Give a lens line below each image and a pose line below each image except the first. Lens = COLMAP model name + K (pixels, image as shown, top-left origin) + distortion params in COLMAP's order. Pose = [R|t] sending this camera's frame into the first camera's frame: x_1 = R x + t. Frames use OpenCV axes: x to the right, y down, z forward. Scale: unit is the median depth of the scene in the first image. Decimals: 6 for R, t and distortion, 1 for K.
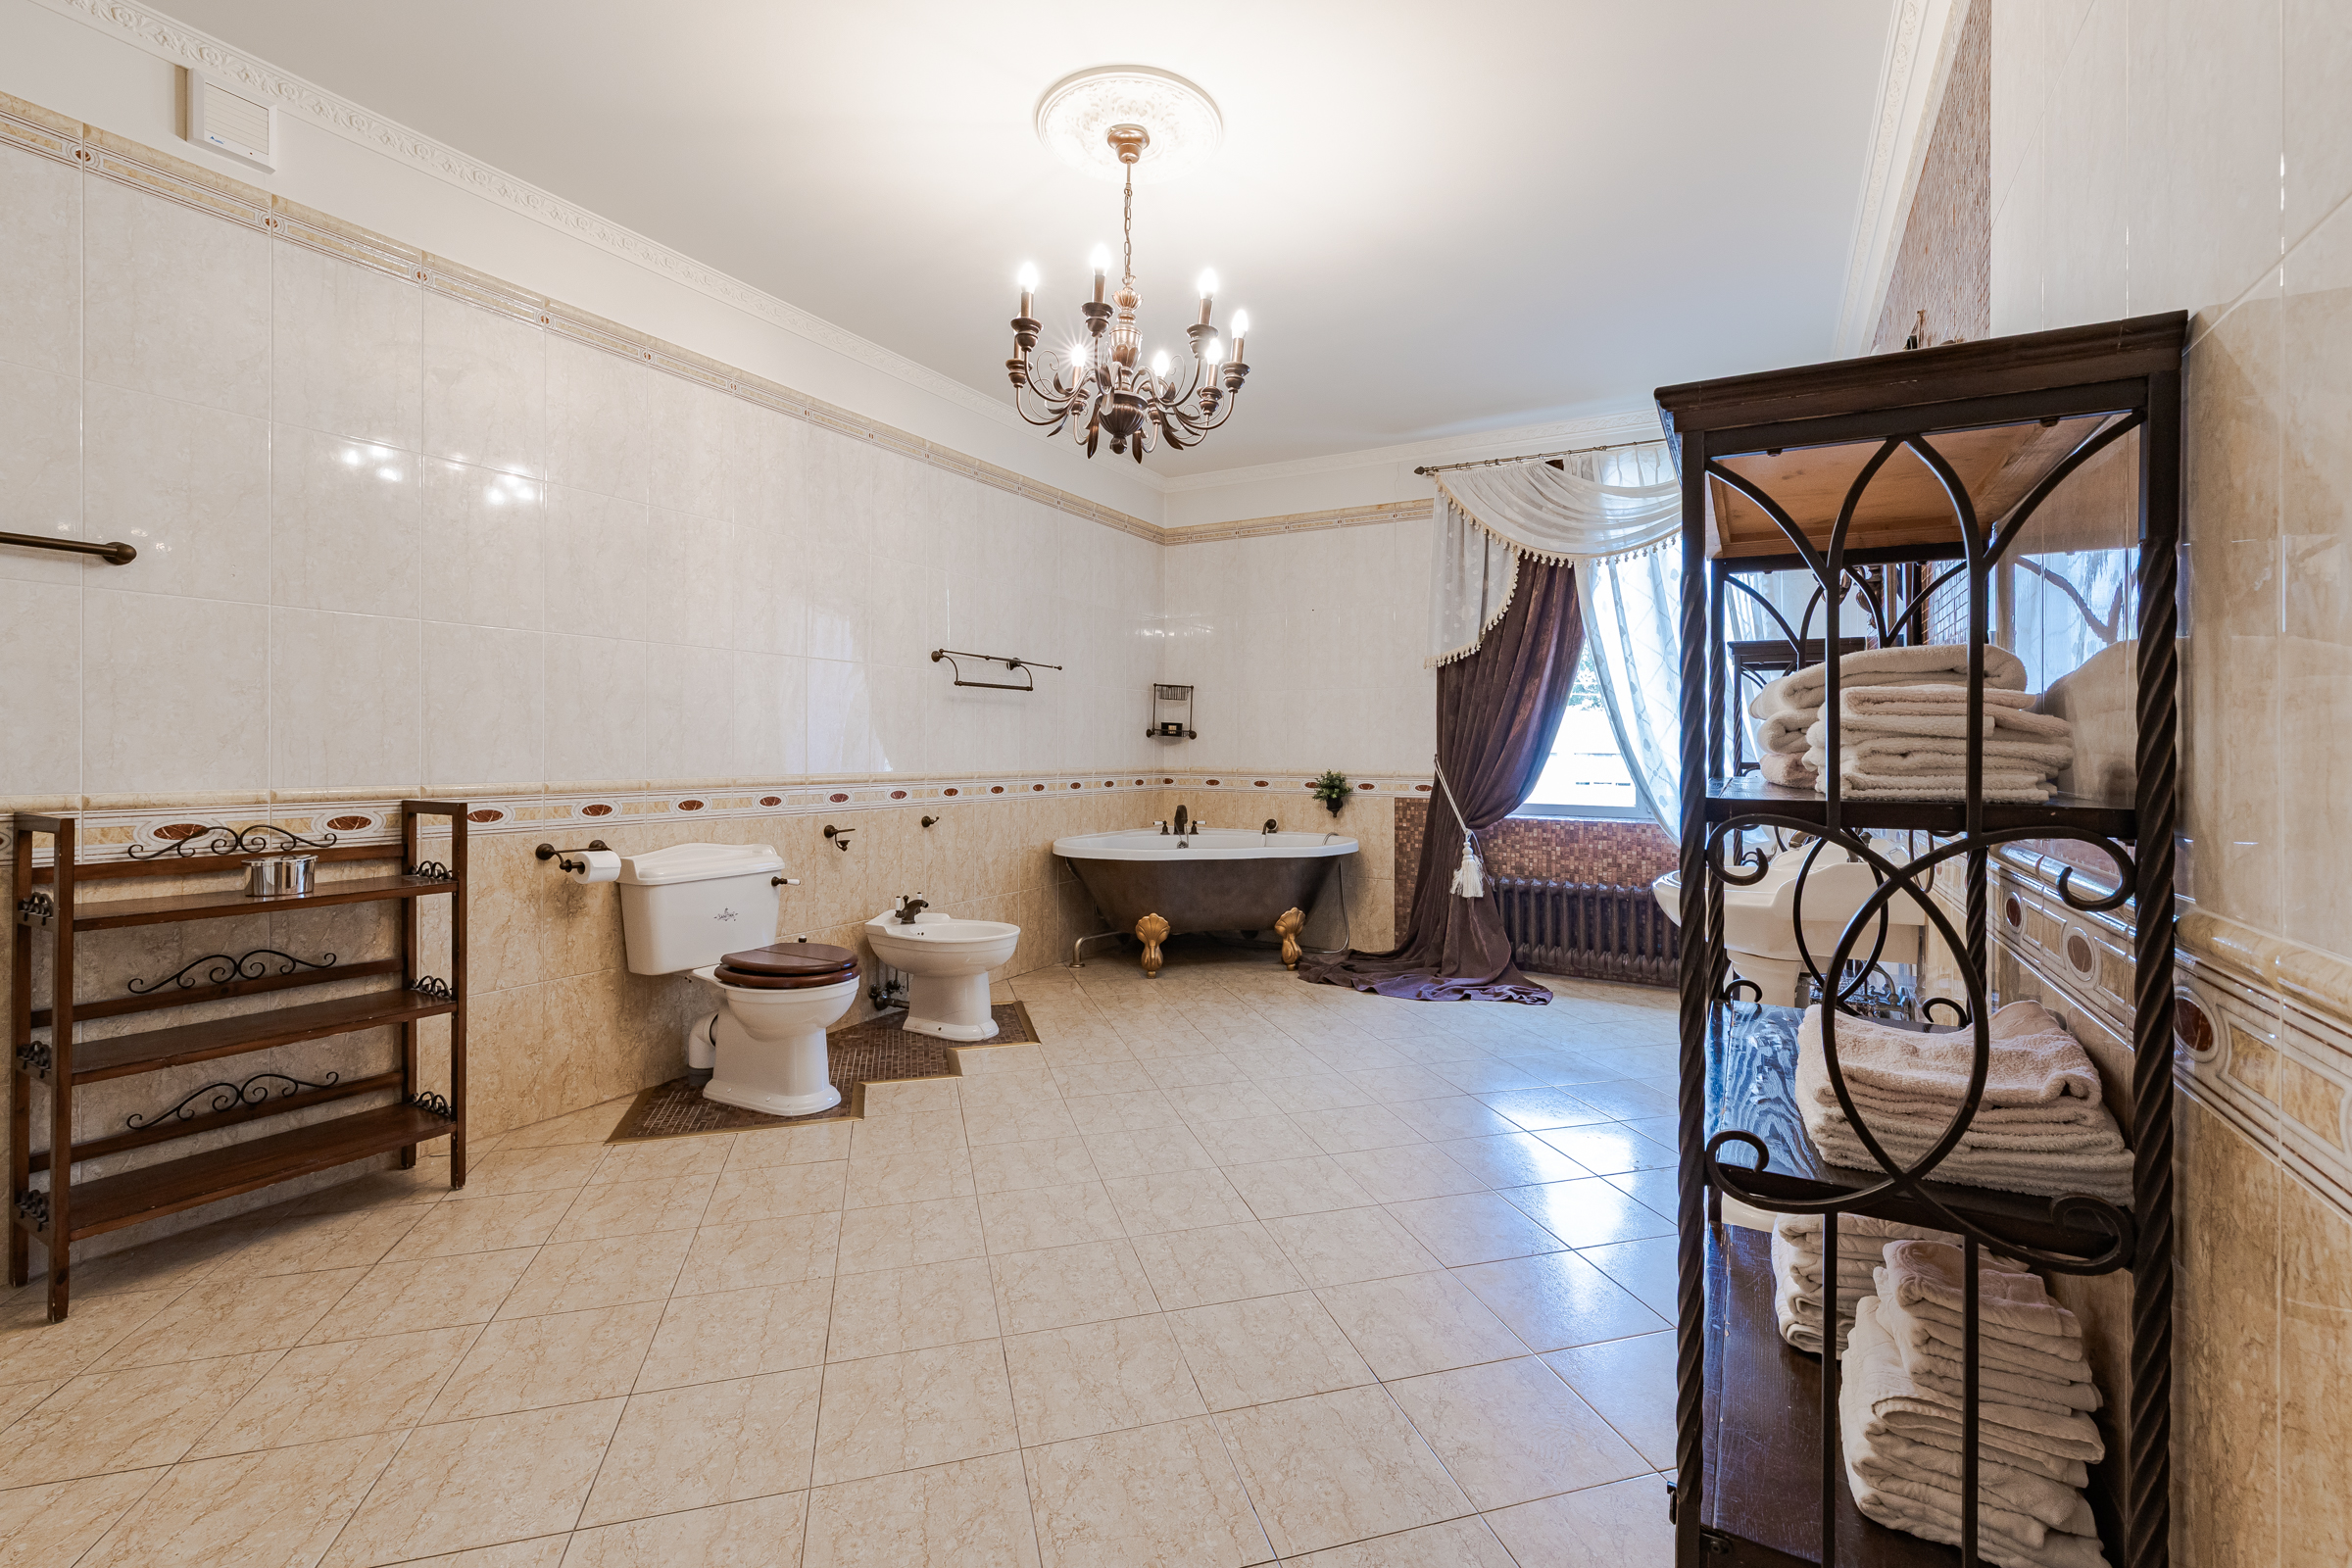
lens RADIAL K [[1015.1, 0, 1179.9], [0, 1015.1, 760.3], [0, 0, 1]] dist [0.005668, 0.000090]
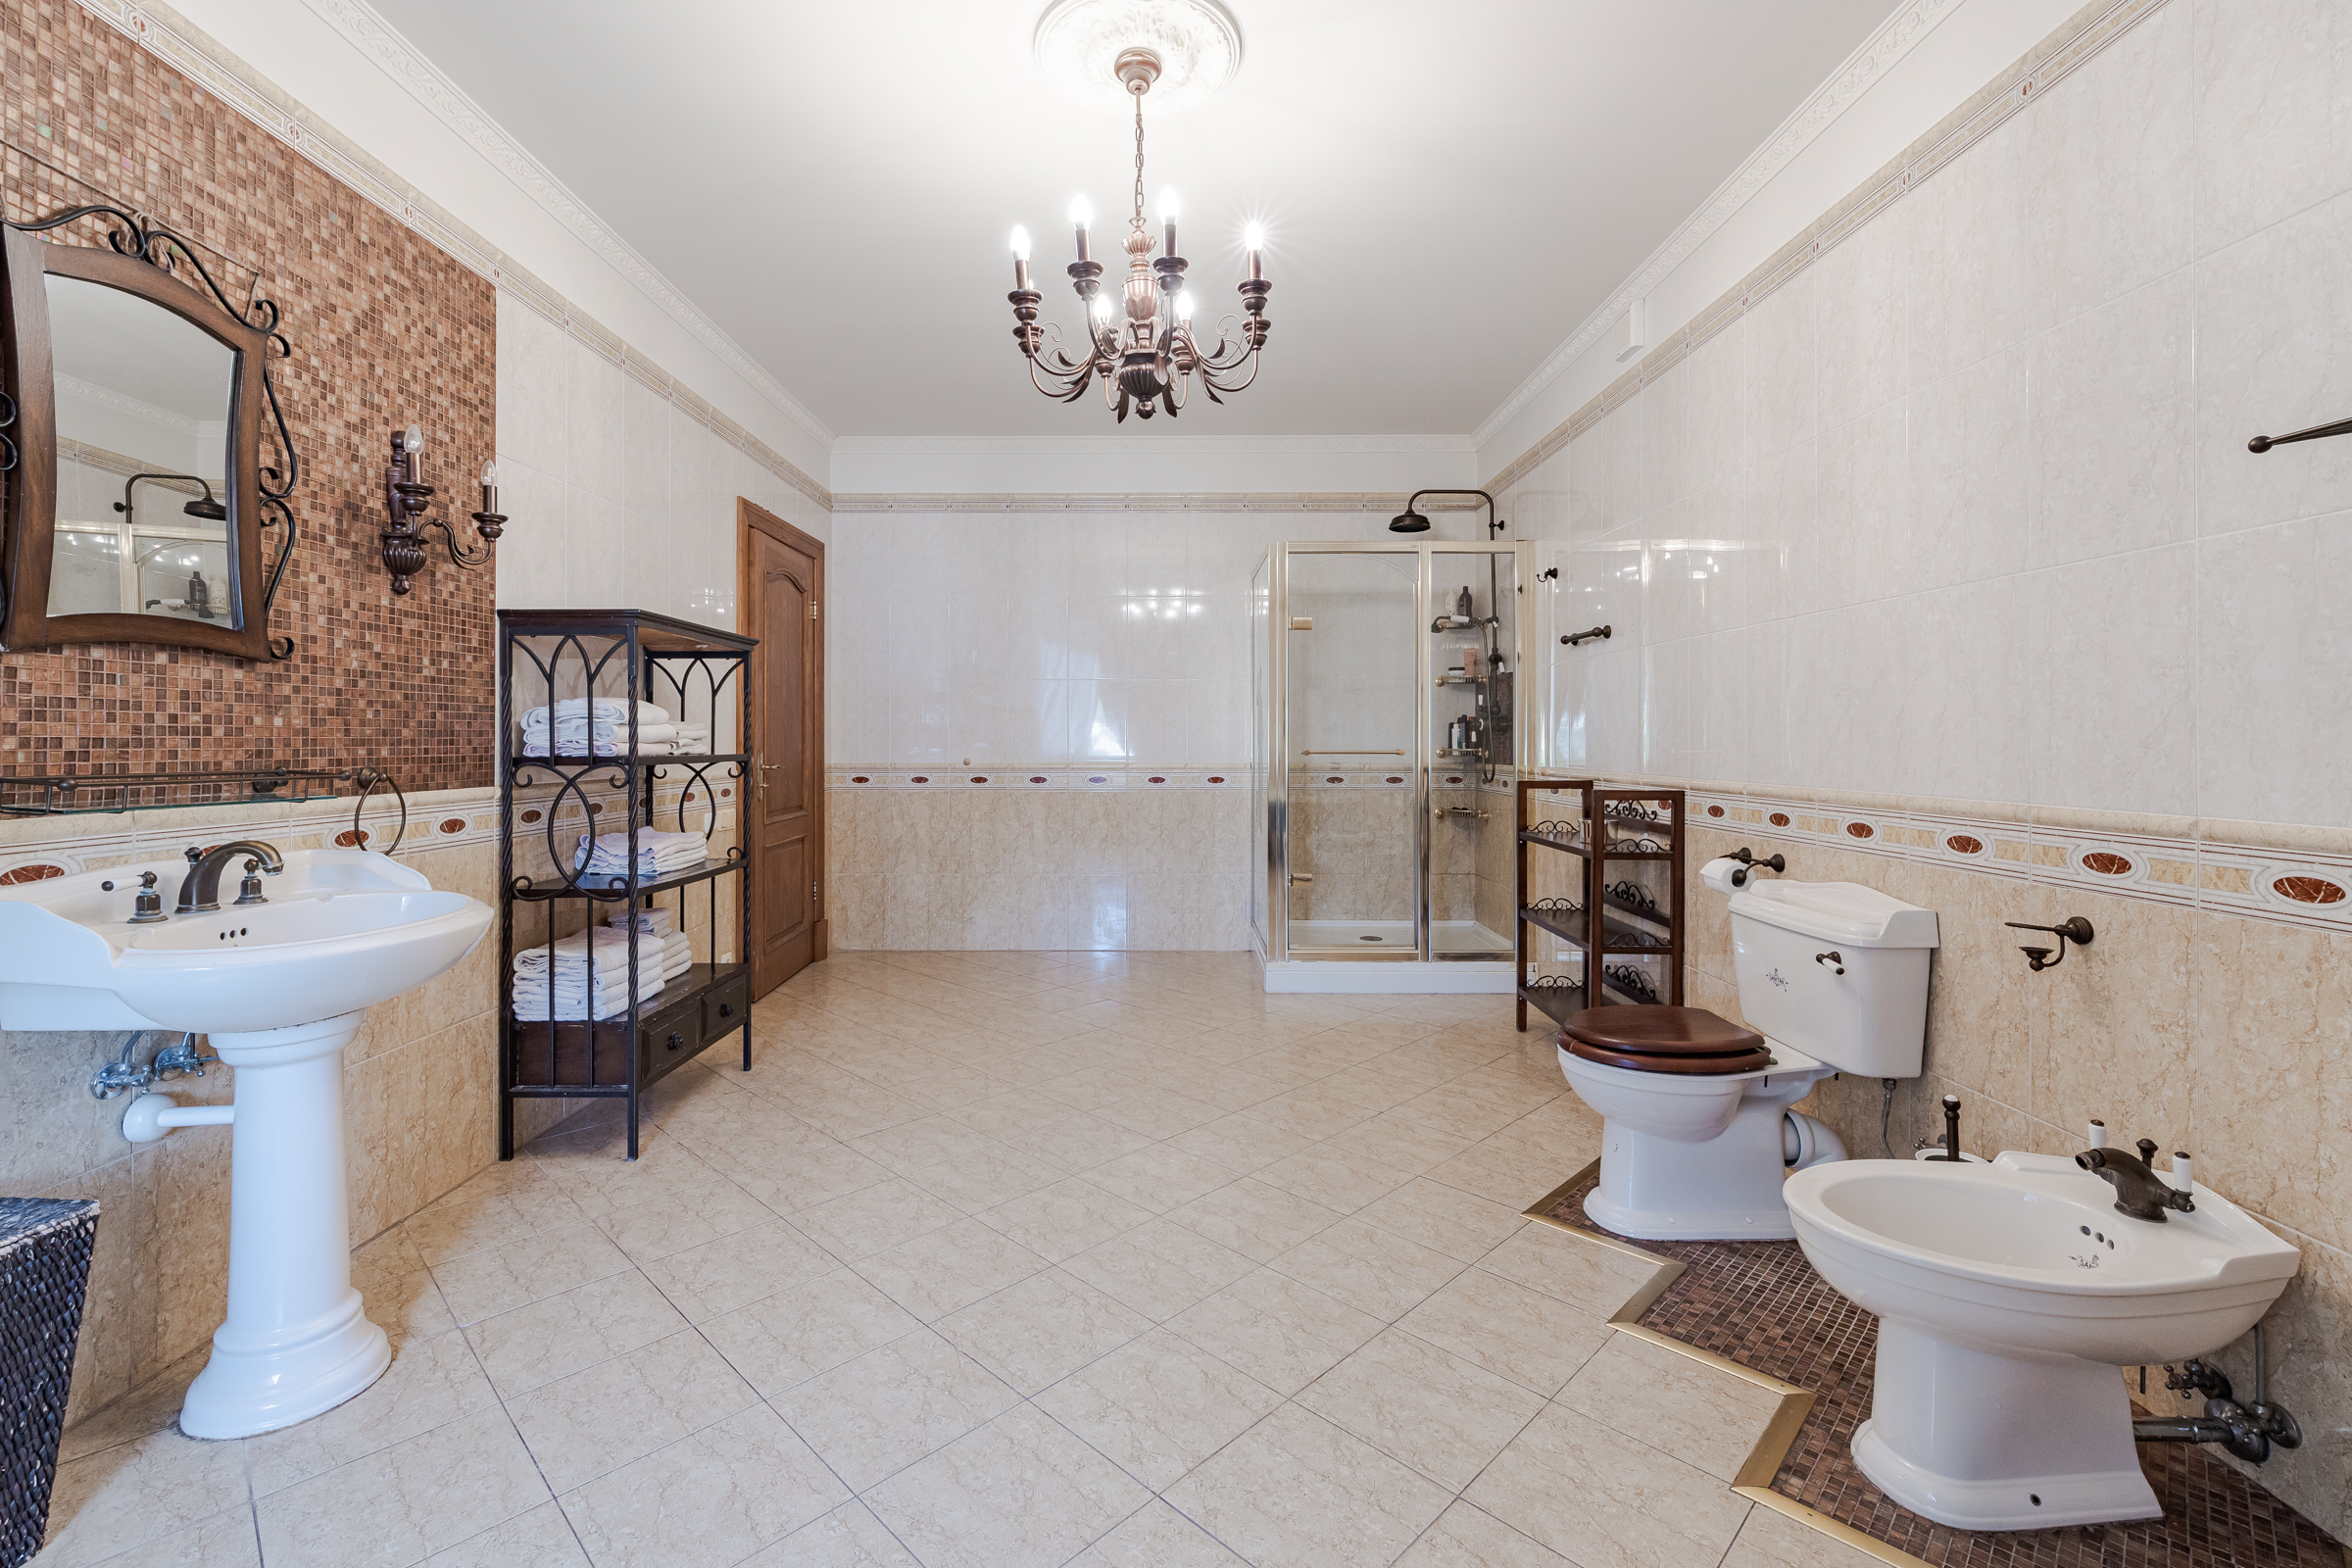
lens RADIAL K [[1015.1, 0, 1176.8], [0, 1015.1, 765.3], [0, 0, 1]] dist [0.005668, 0.000090]
pose [[-0.861768, 0.008643, -0.507229, 0.306144], [-0.010324, 0.999349, 0.034569, -0.021603], [0.507198, 0.035027, -0.861118, 1.467848]]
